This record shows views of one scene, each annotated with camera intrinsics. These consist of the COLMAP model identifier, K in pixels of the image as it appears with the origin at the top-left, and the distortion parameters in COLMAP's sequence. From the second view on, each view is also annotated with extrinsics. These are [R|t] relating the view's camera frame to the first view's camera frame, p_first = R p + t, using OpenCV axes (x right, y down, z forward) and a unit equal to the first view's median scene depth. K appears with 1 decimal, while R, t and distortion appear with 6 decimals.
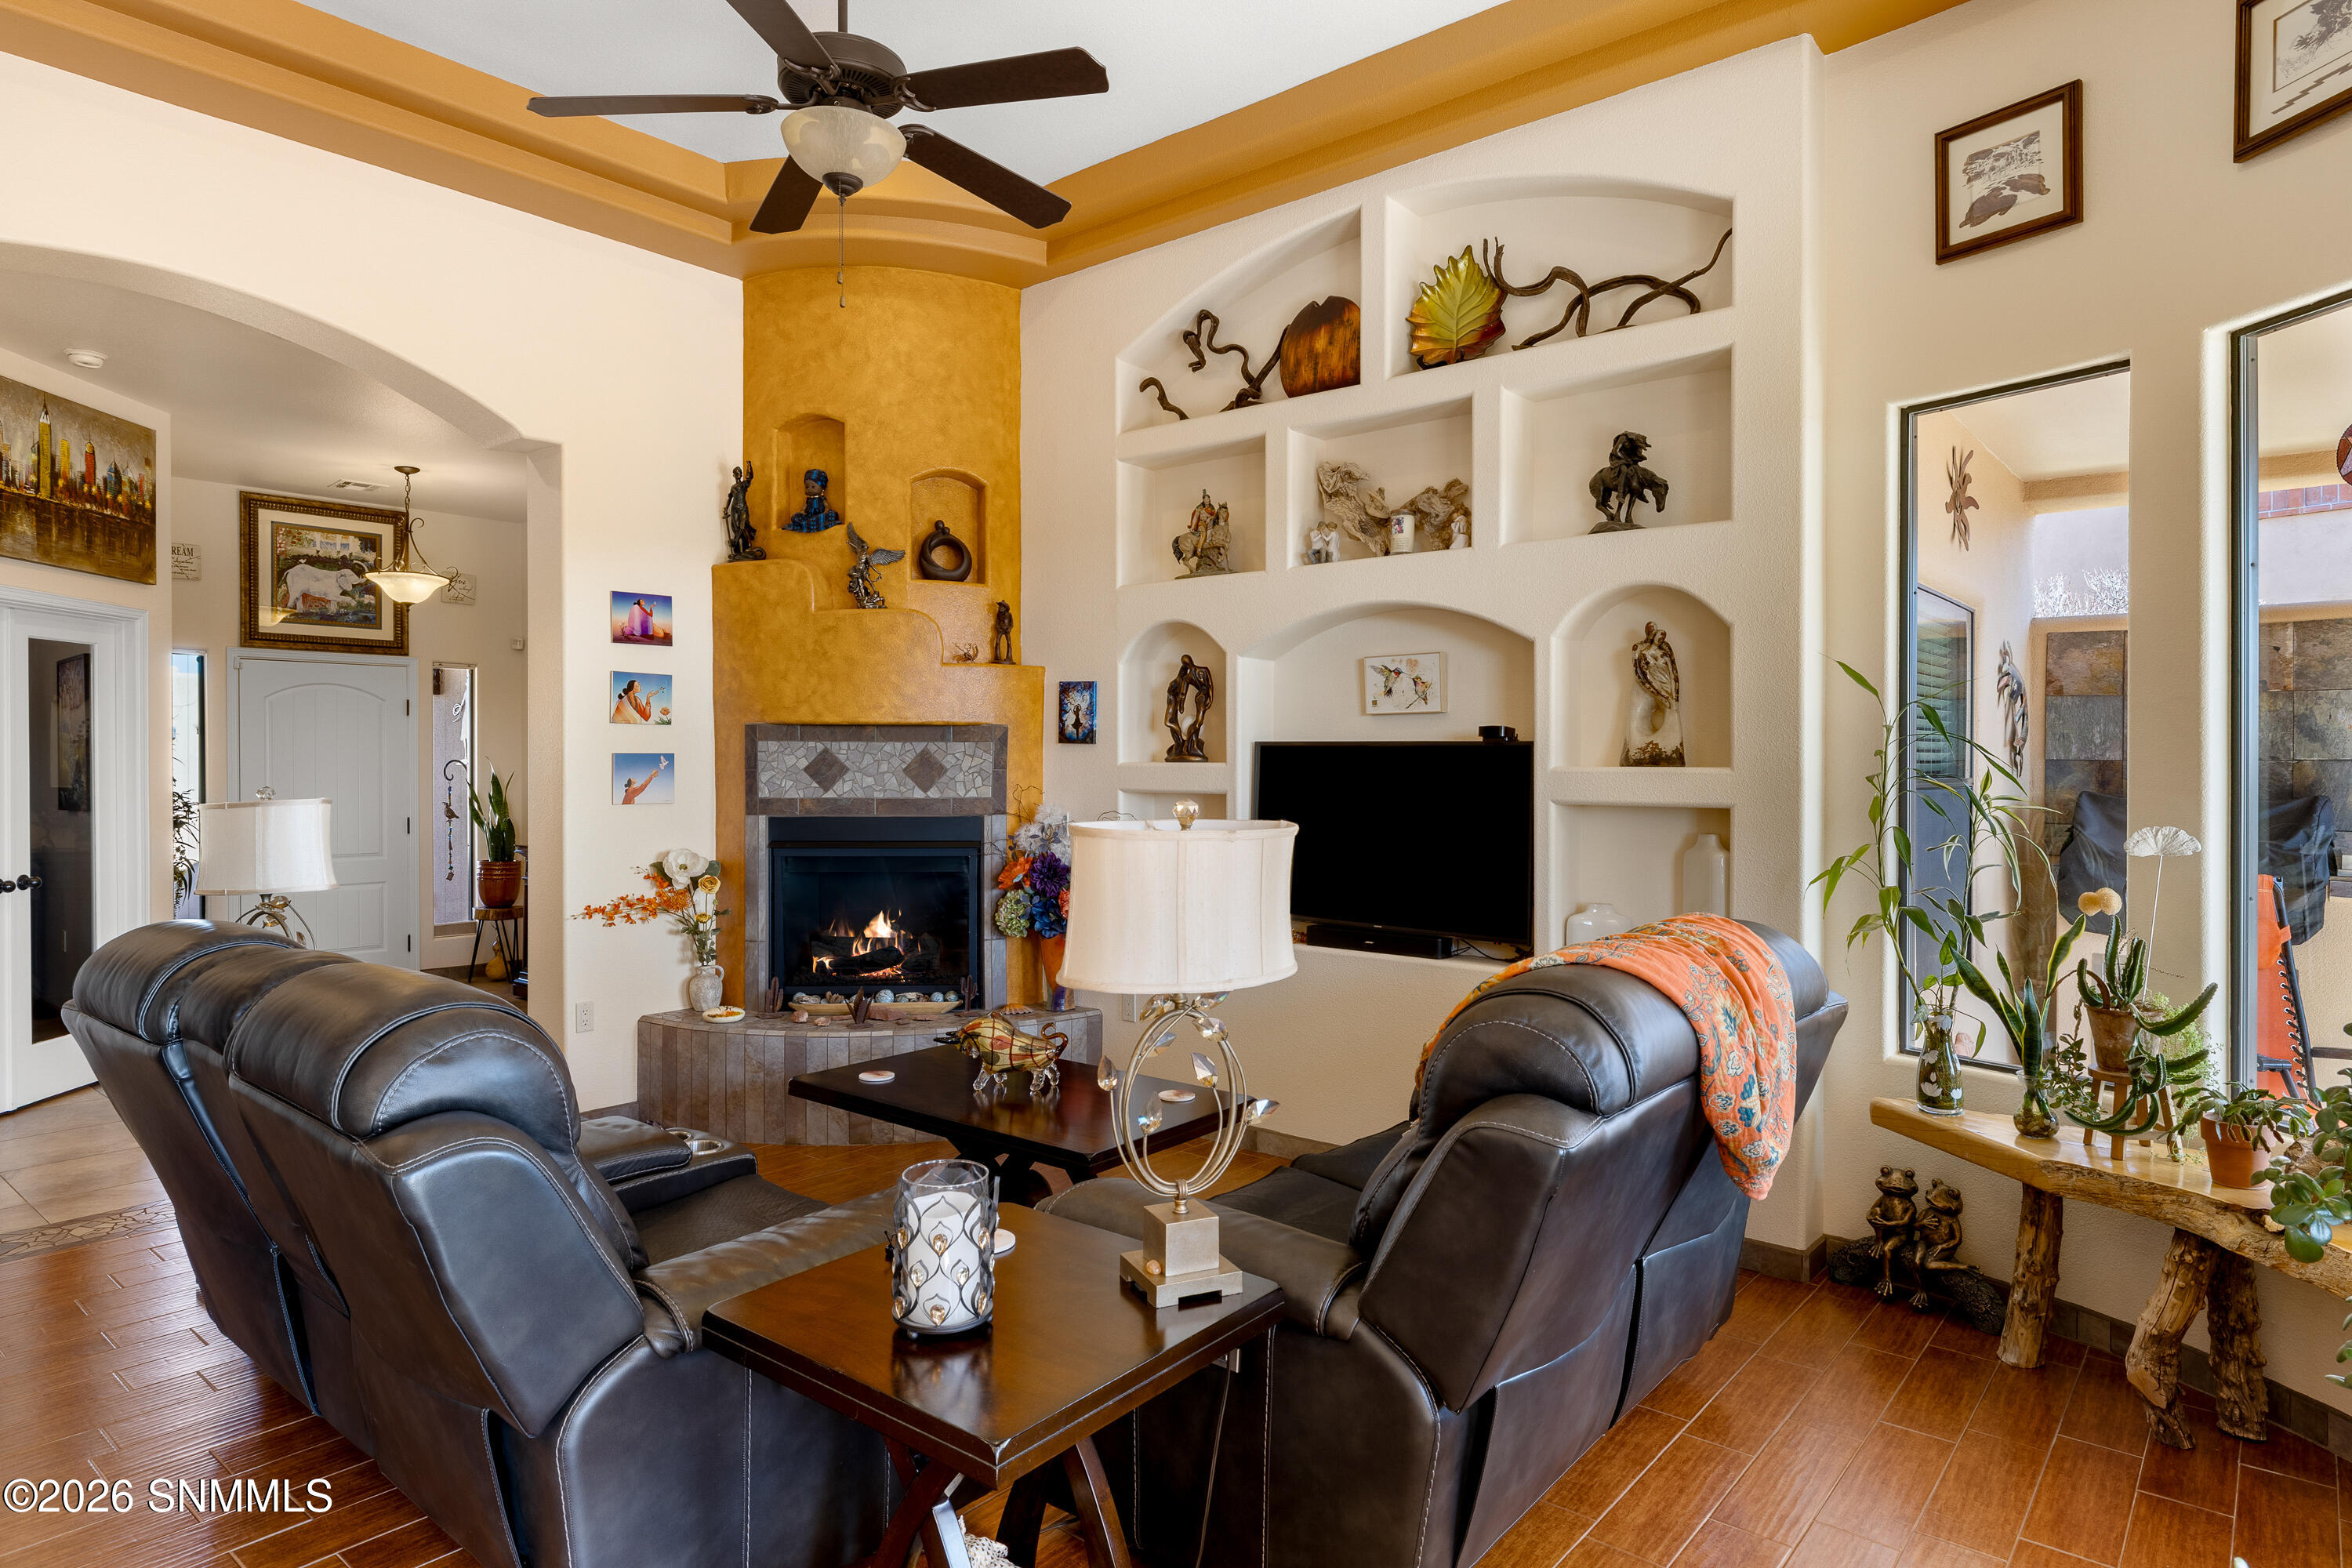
lens RADIAL K [[1332.3, 0, 1176.3], [0, 1332.3, 775.3], [0, 0, 1]] dist [0.001263, 0.001157]
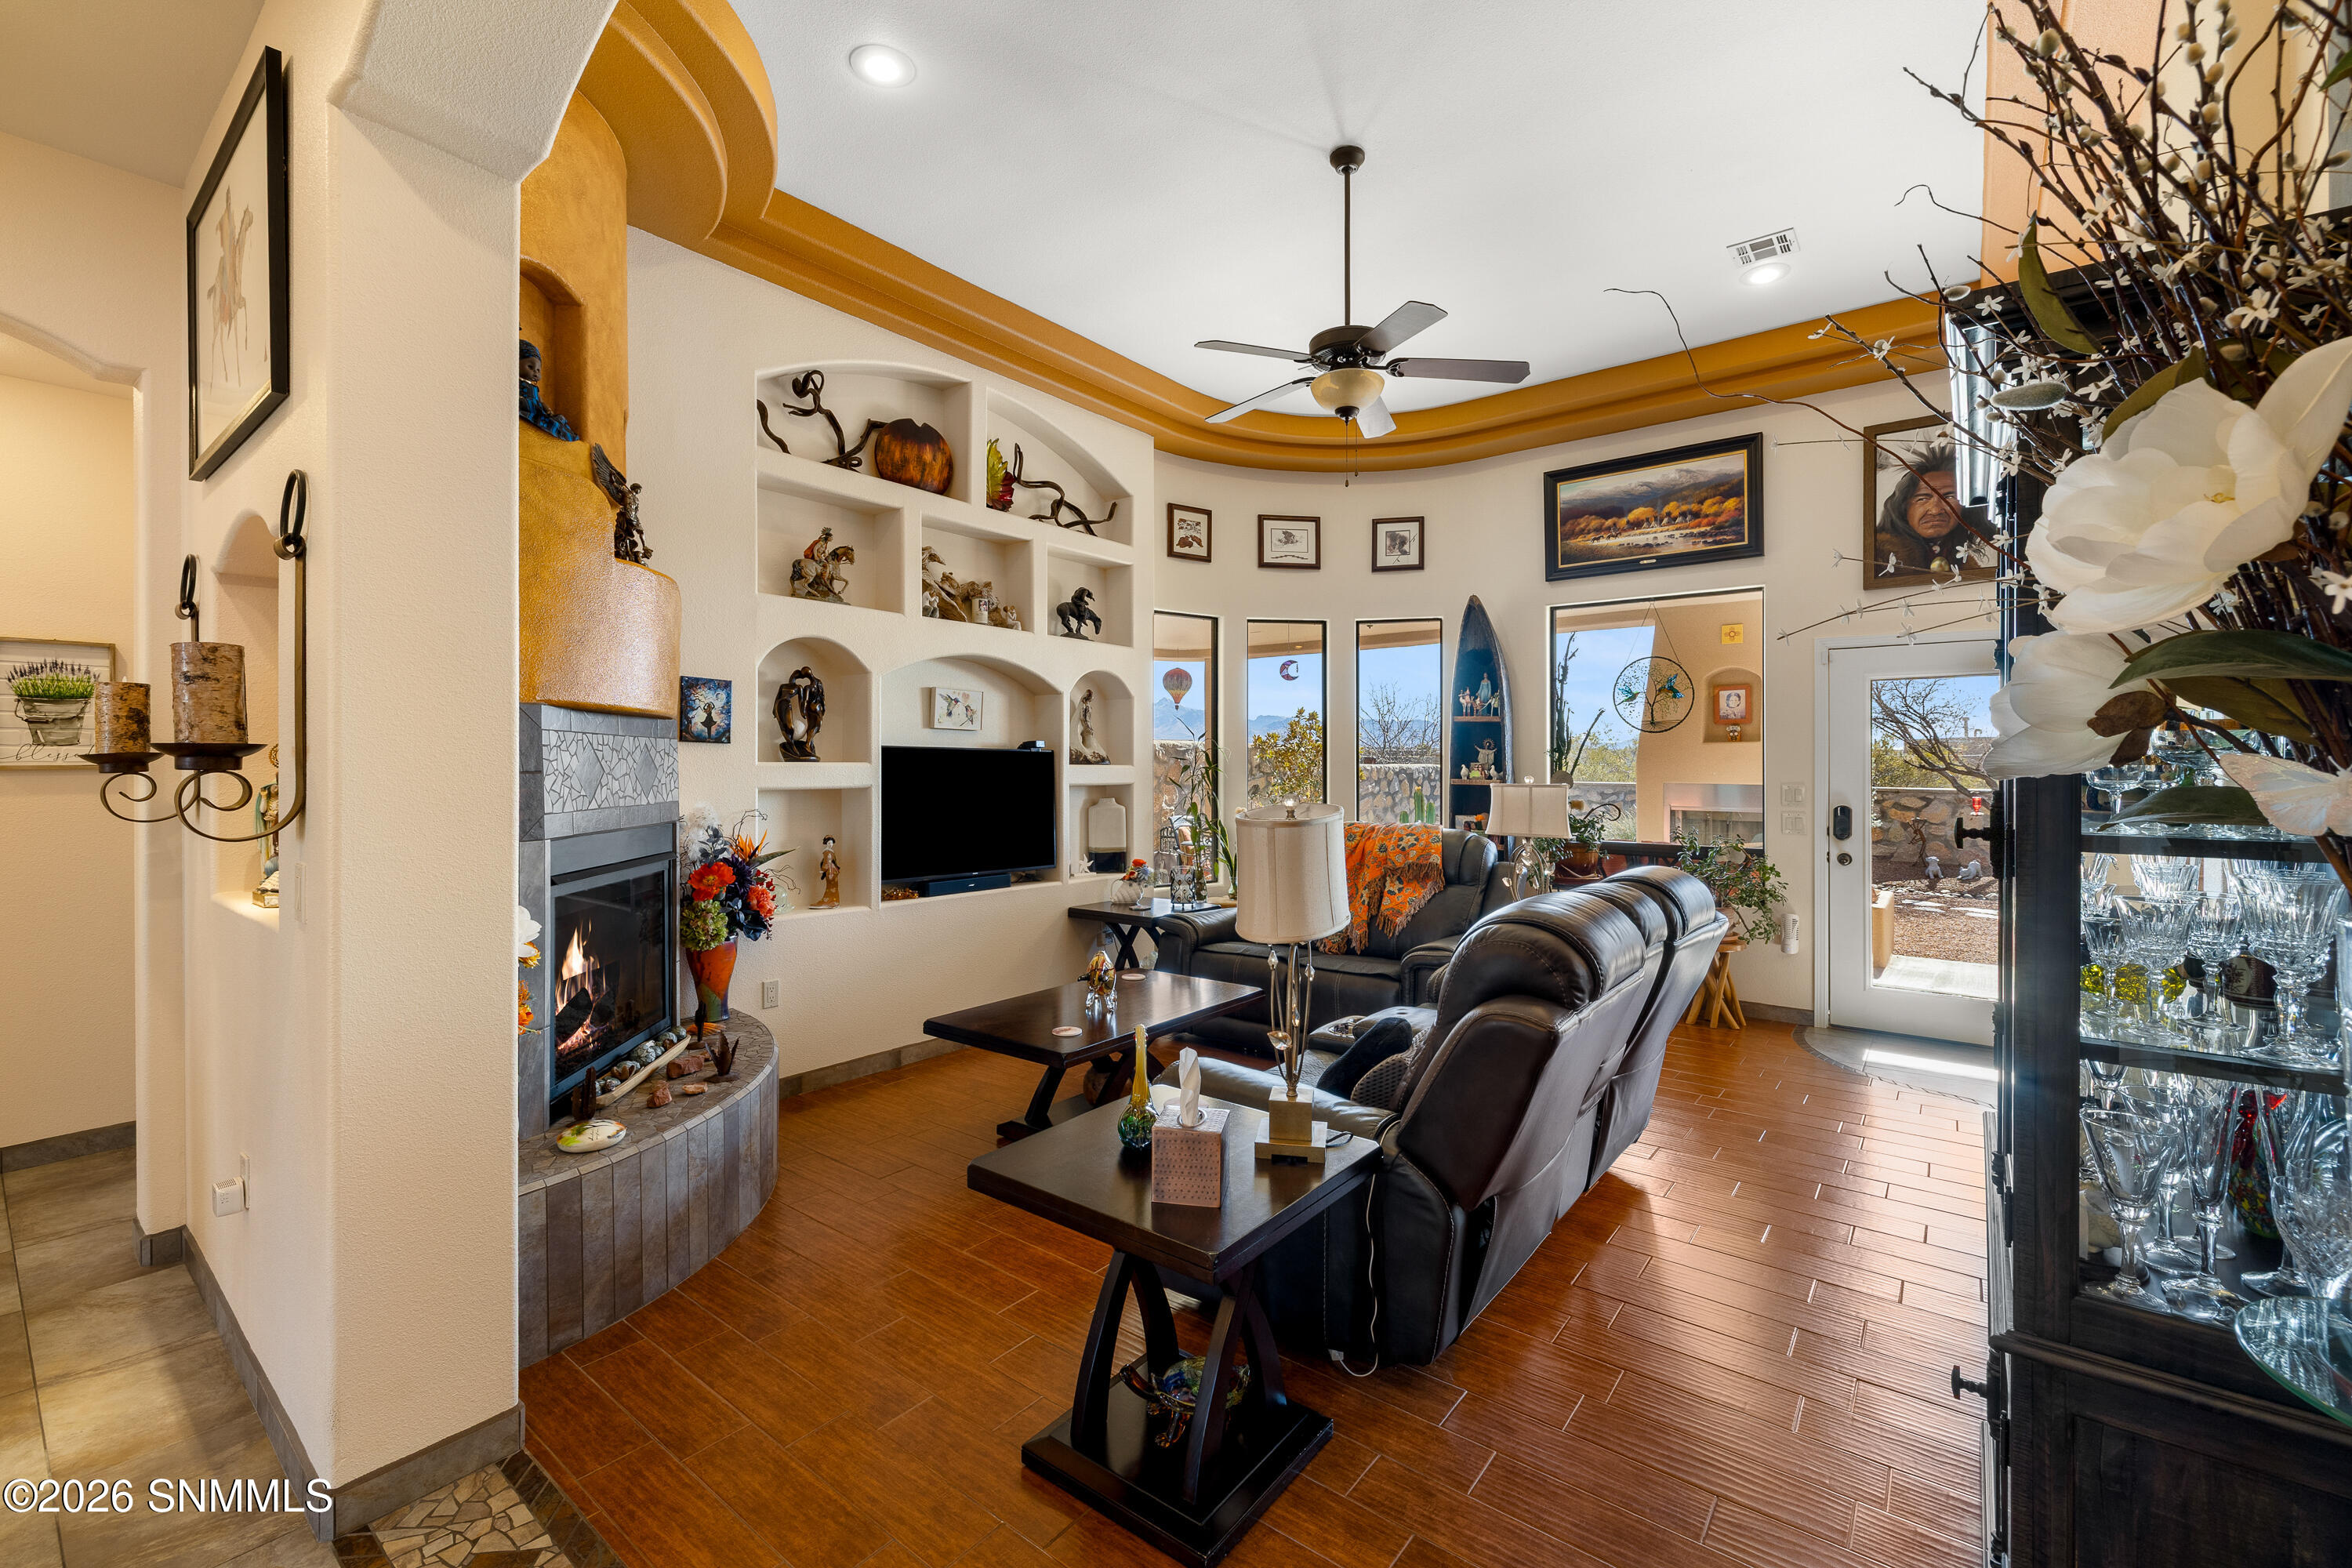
lens RADIAL K [[997.2, 0, 1172.1], [0, 997.2, 768.5], [0, 0, 1]] dist [-0.000952, -0.000150]
pose [[-0.027193, -0.005799, 0.999613, -0.996544], [0.009764, 0.999934, 0.006066, -0.007562], [-0.999583, 0.009926, -0.027134, 0.841731]]
